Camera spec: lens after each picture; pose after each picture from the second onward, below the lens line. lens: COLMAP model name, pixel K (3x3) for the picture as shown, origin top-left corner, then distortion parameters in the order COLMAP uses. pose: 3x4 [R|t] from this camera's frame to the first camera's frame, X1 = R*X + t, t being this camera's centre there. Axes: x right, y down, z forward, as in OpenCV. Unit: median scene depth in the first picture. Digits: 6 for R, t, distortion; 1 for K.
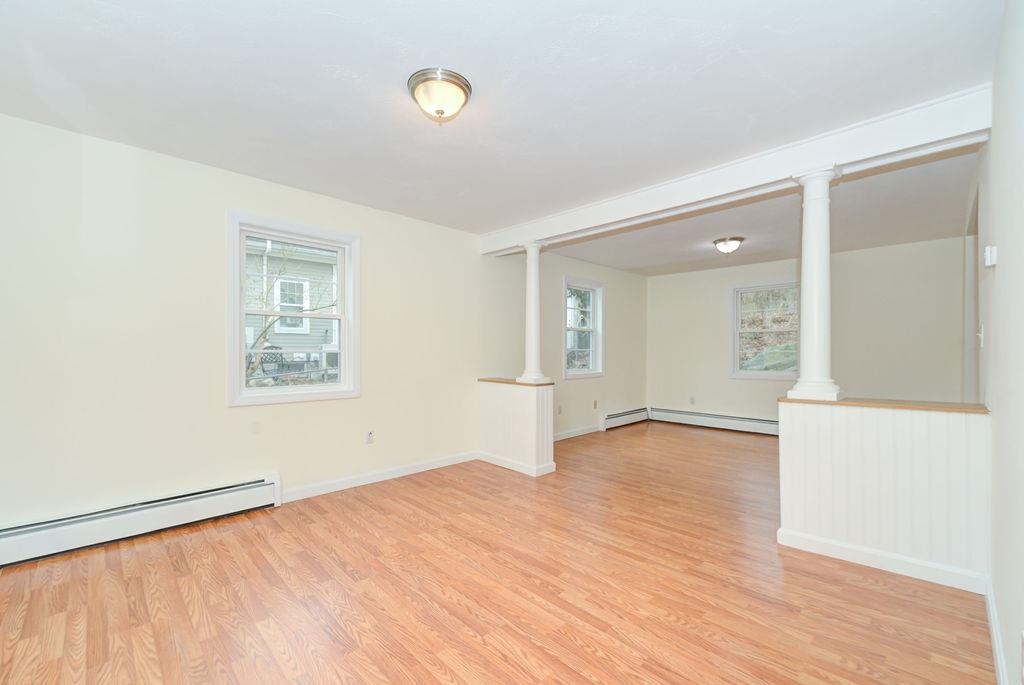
lens RADIAL K [[442.5, 0, 515.7], [0, 442.5, 344.7], [0, 0, 1]] dist [0.000353, 0.000158]
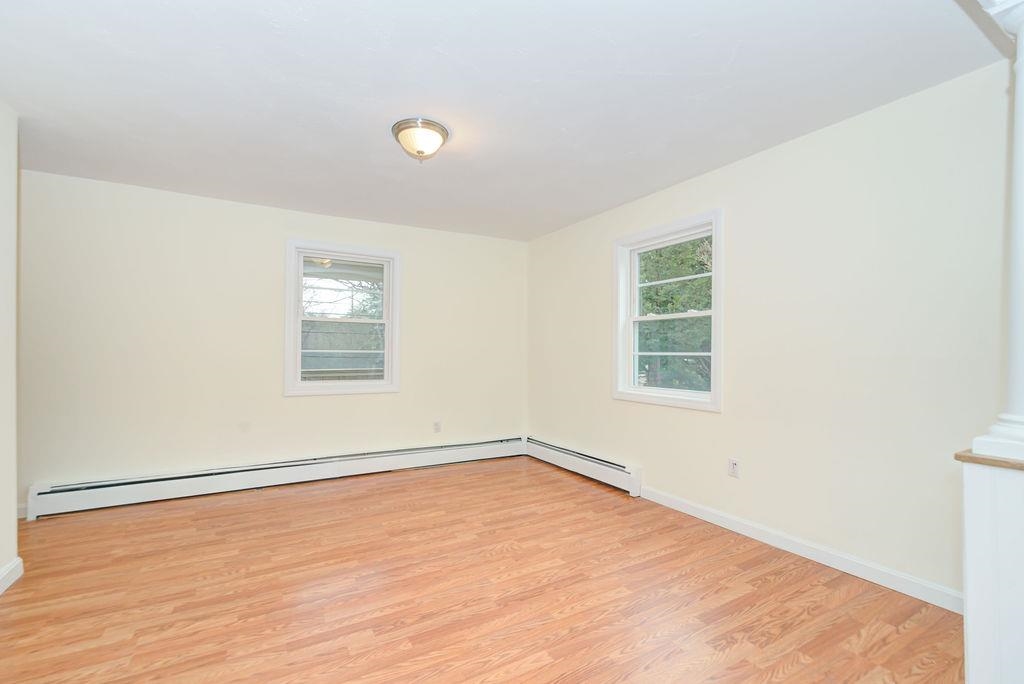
lens RADIAL K [[442.5, 0, 519.7], [0, 442.5, 342.7], [0, 0, 1]] dist [0.000353, 0.000158]
pose [[-0.253316, -0.023896, -0.967089, 0.733203], [0.008749, 0.999597, -0.026991, 0.018756], [0.967344, -0.015298, -0.253004, 1.254307]]
